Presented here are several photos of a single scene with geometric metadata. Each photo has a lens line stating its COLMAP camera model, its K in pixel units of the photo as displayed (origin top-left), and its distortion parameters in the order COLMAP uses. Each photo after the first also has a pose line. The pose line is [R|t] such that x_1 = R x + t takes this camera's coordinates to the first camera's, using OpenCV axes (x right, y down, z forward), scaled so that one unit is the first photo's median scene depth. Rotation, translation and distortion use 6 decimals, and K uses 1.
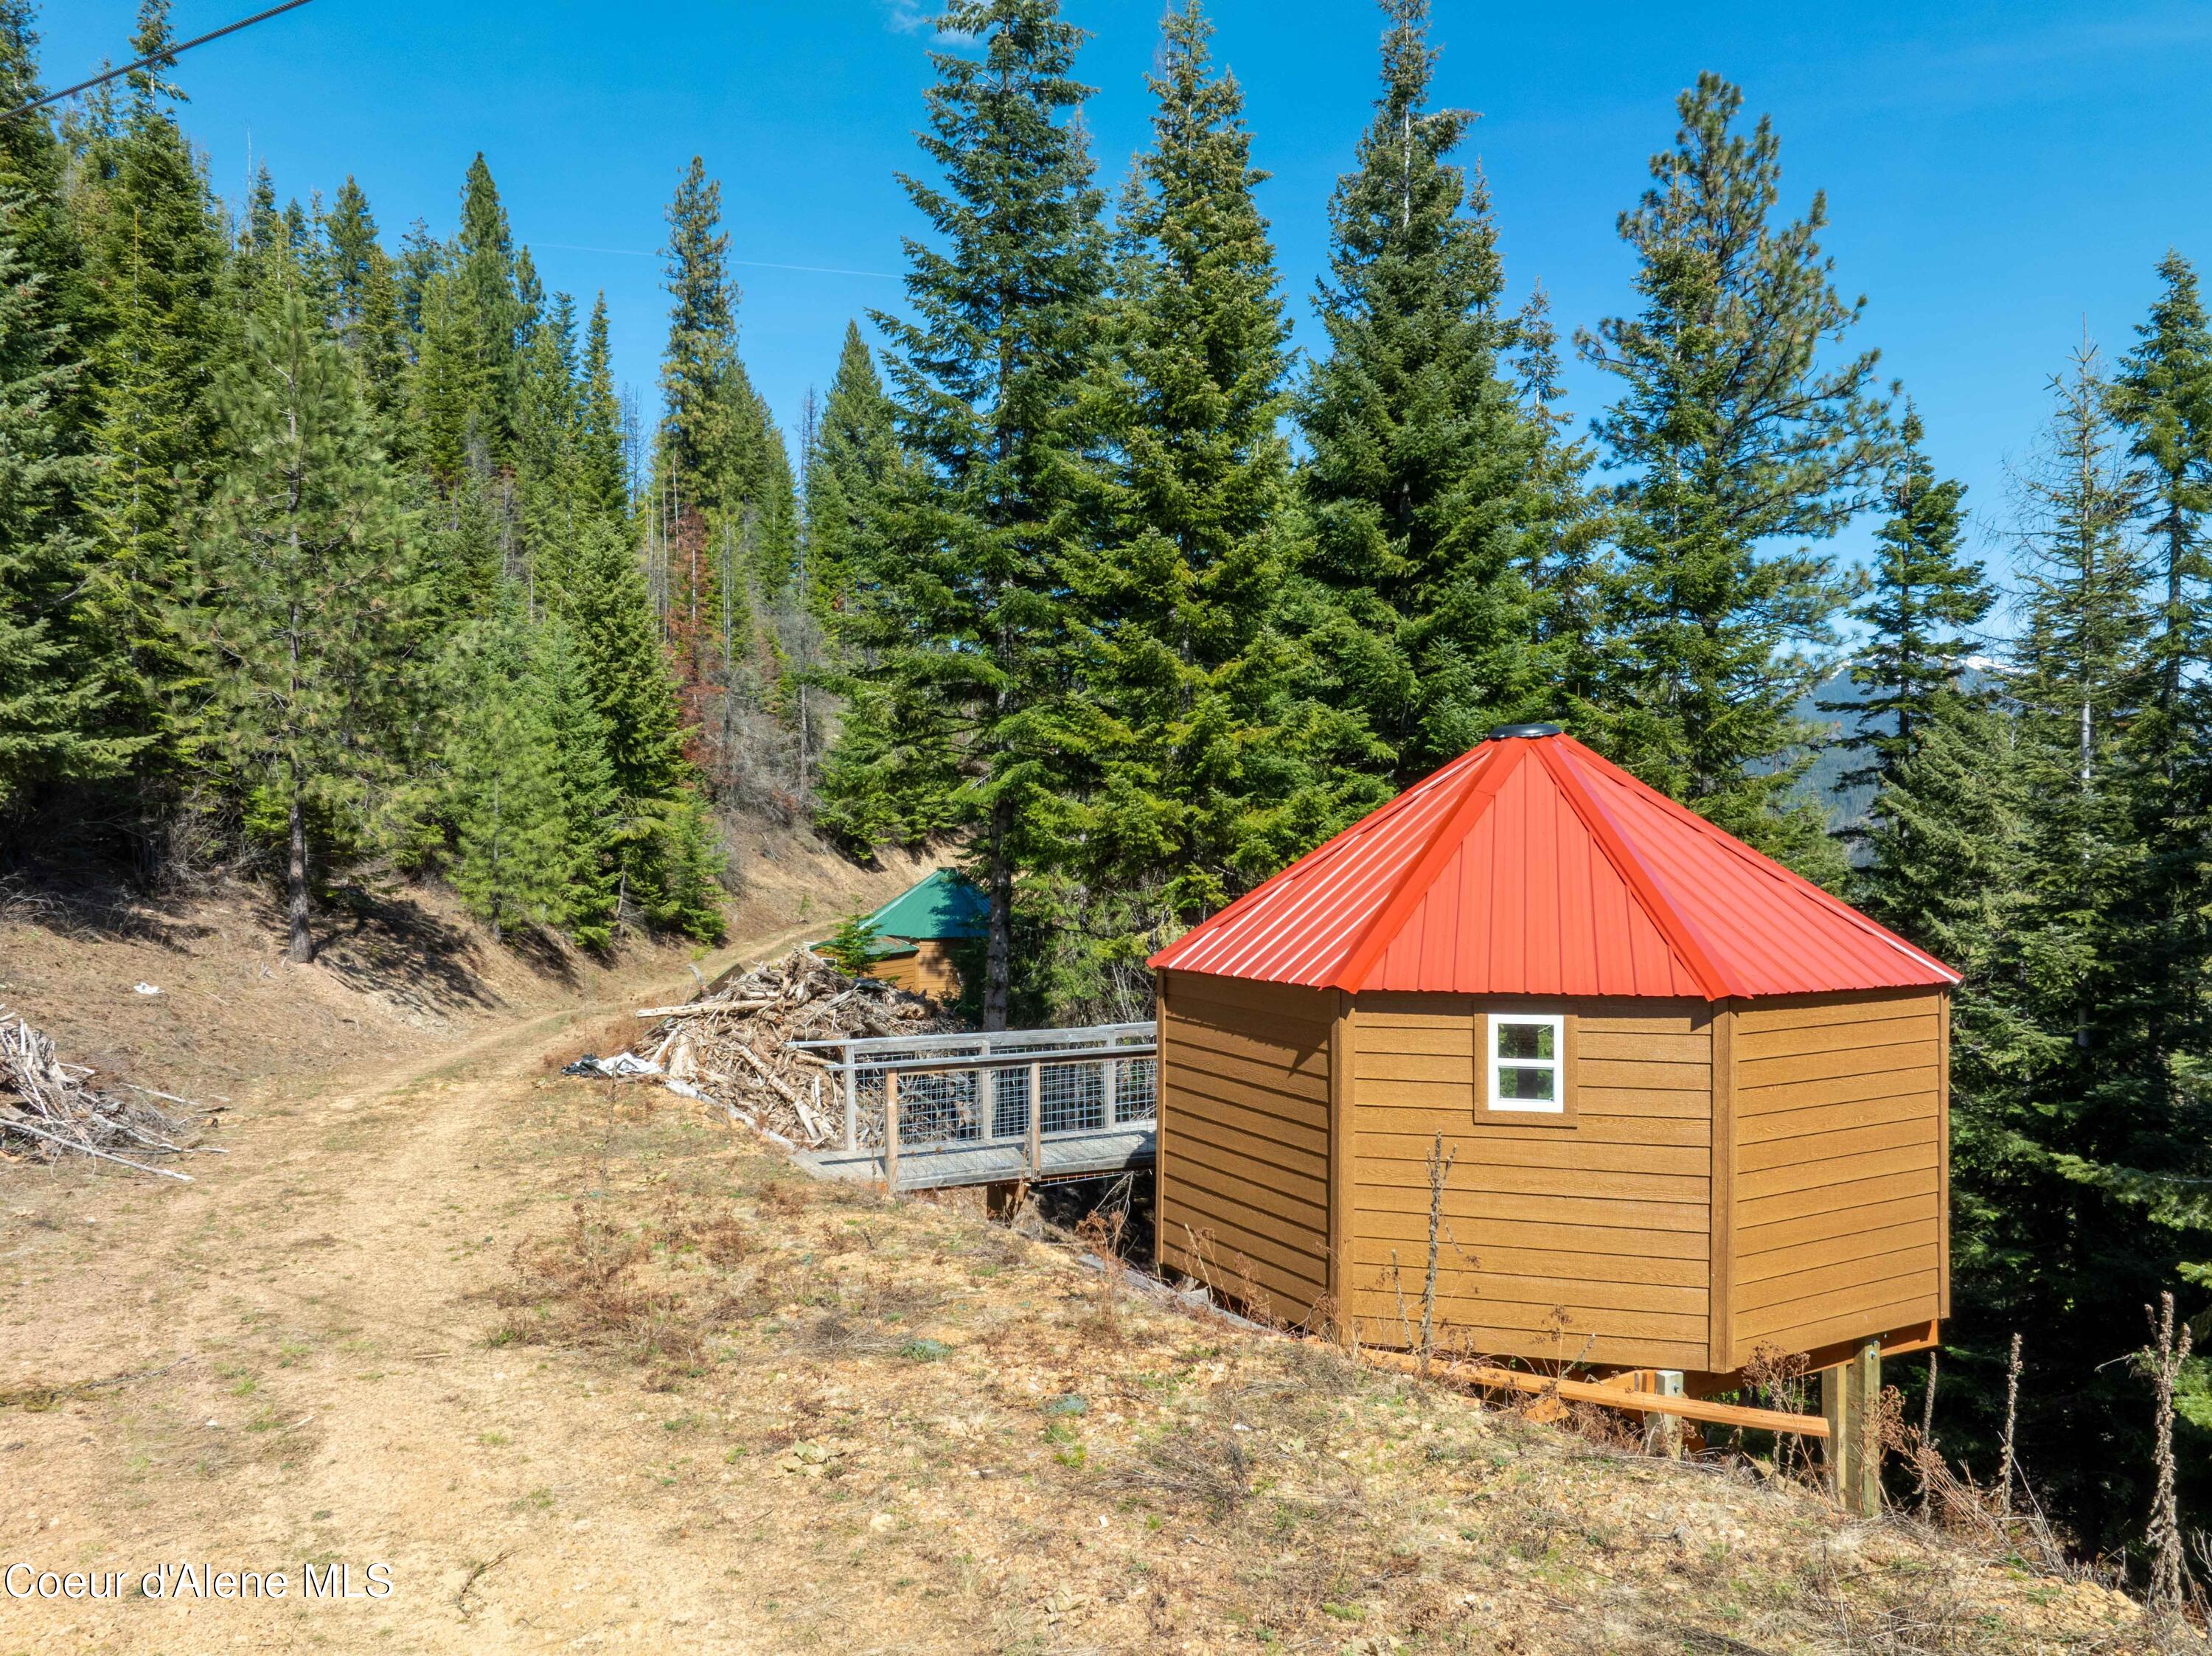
lens RADIAL K [[1554.9, 0, 1110.1], [0, 1554.9, 835.1], [0, 0, 1]] dist [-0.037941, 0.024396]
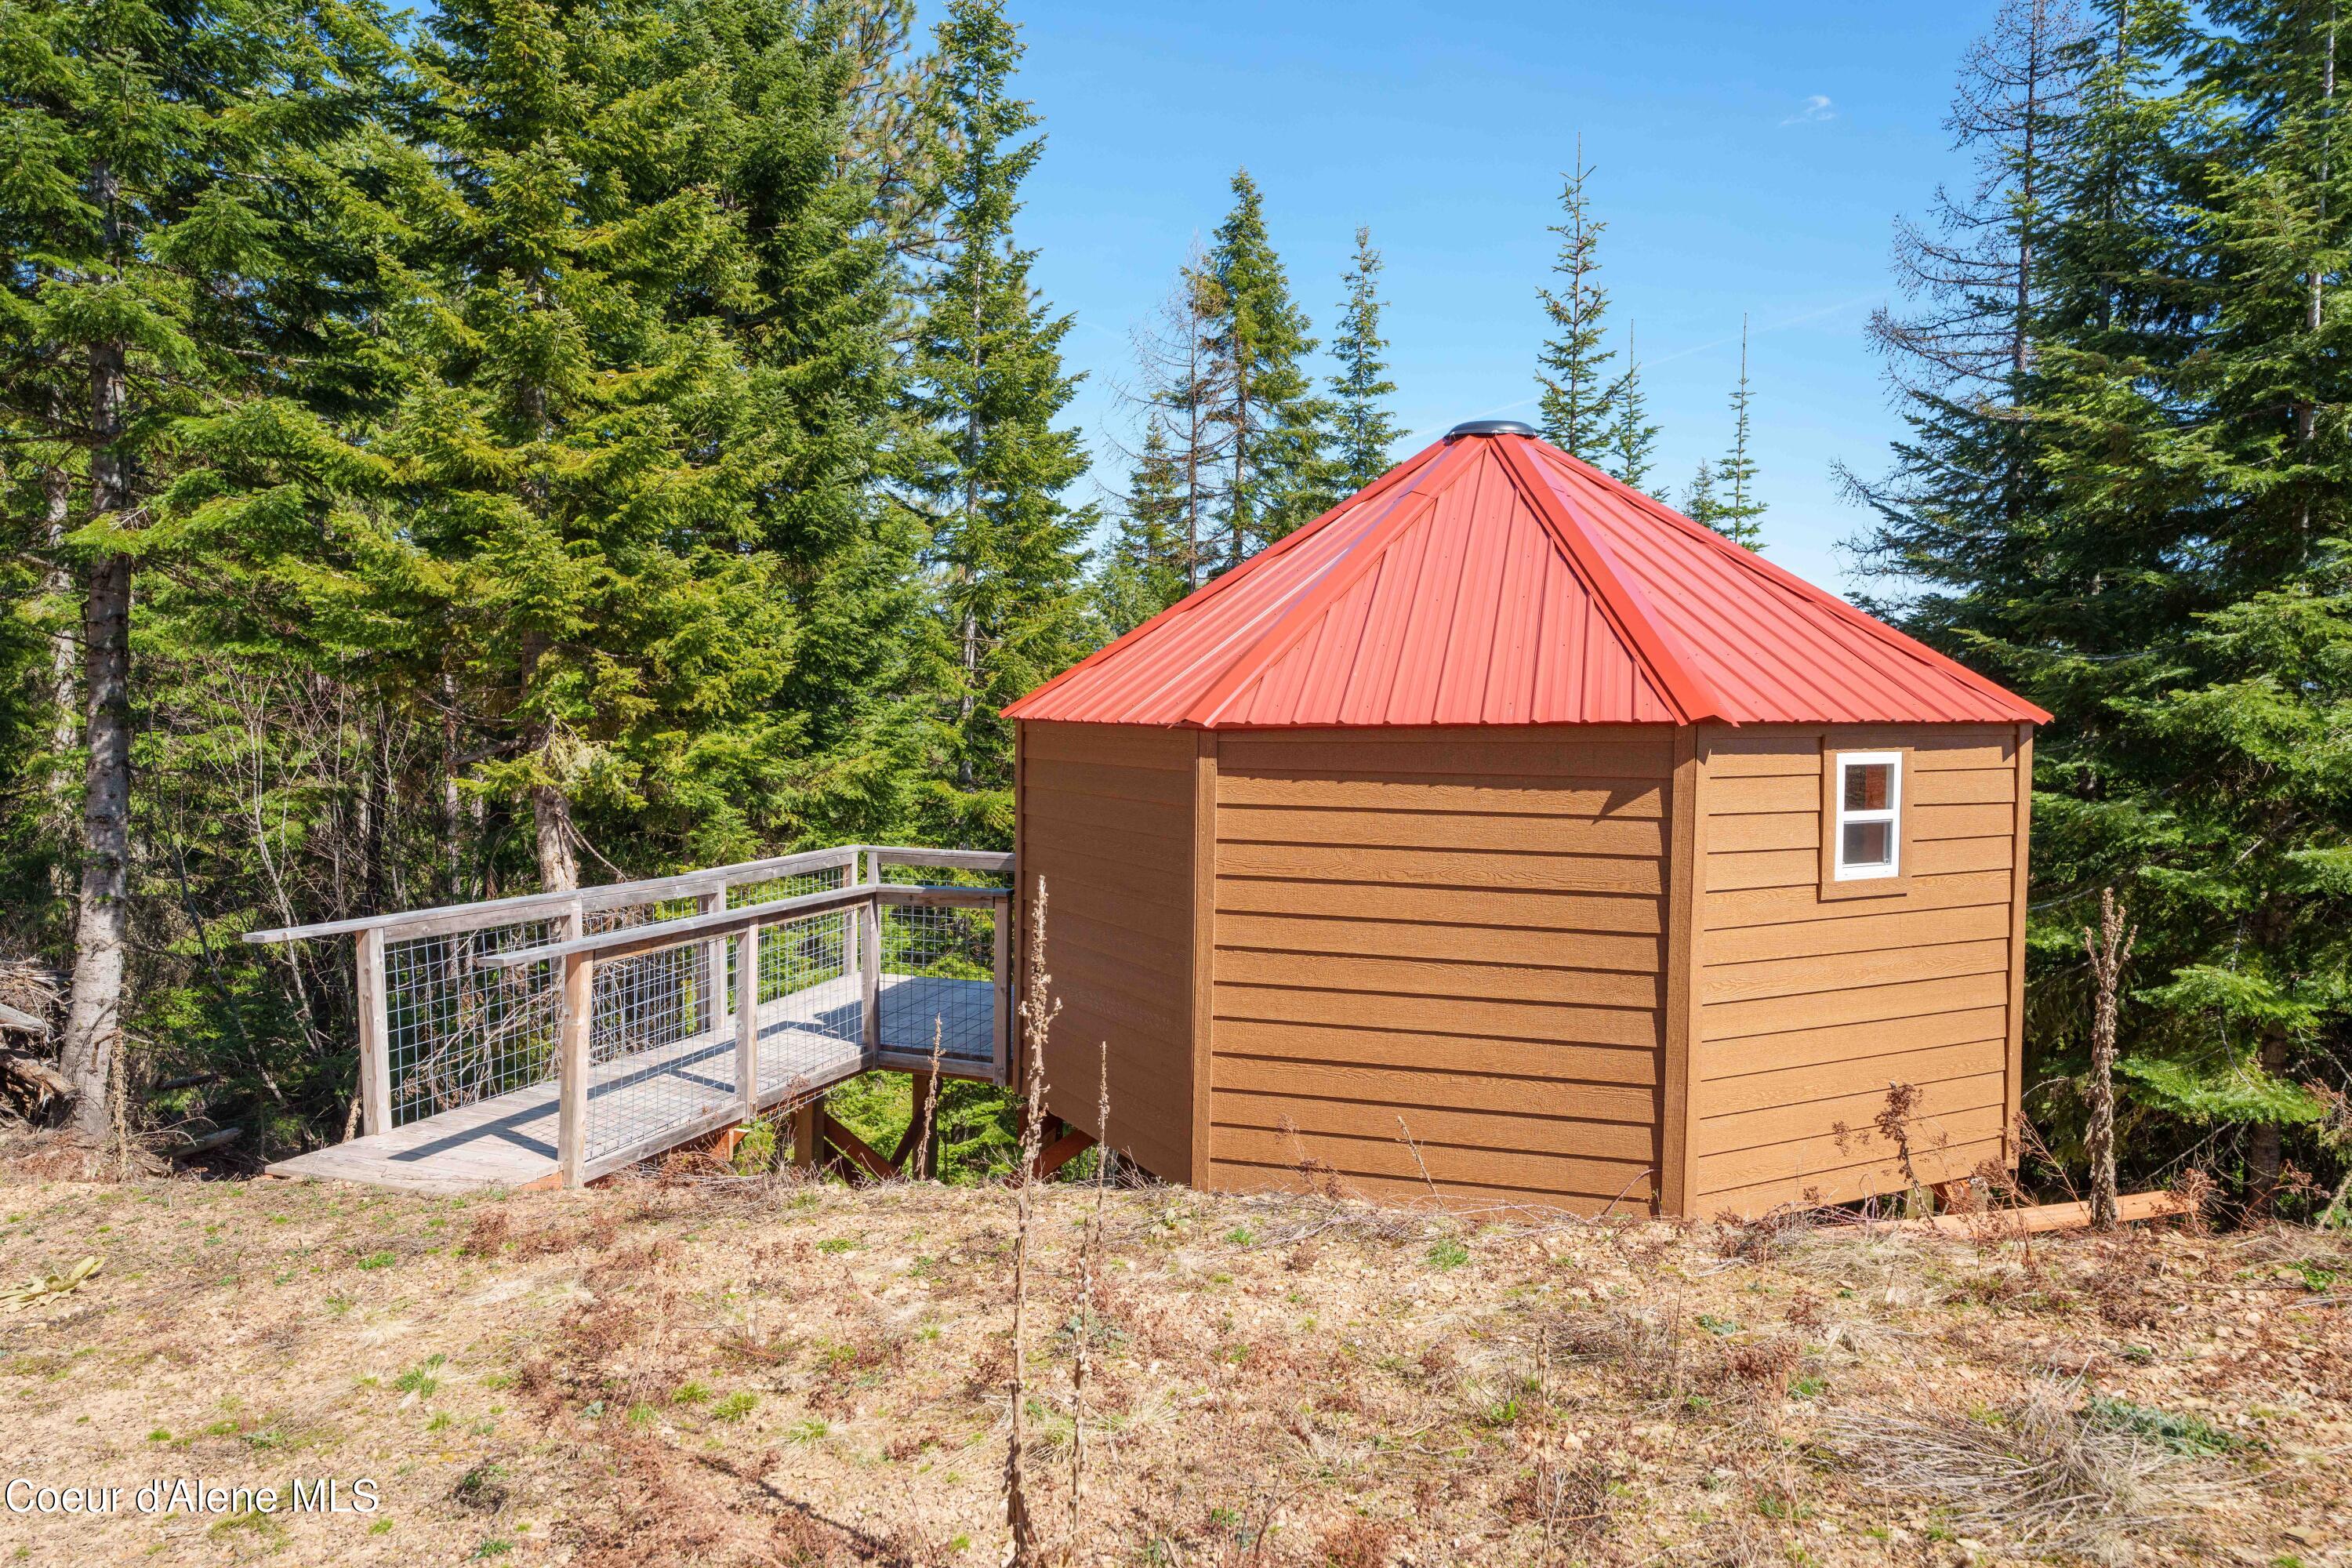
lens RADIAL K [[1541.5, 0, 1176.0], [0, 1541.5, 784.0], [0, 0, 1]] dist [-0.006801, 0.032696]
pose [[0.722287, -0.024472, 0.691161, -0.480737], [-0.002438, 0.999277, 0.037929, 0.101939], [-0.691589, -0.029080, 0.721705, 0.676482]]
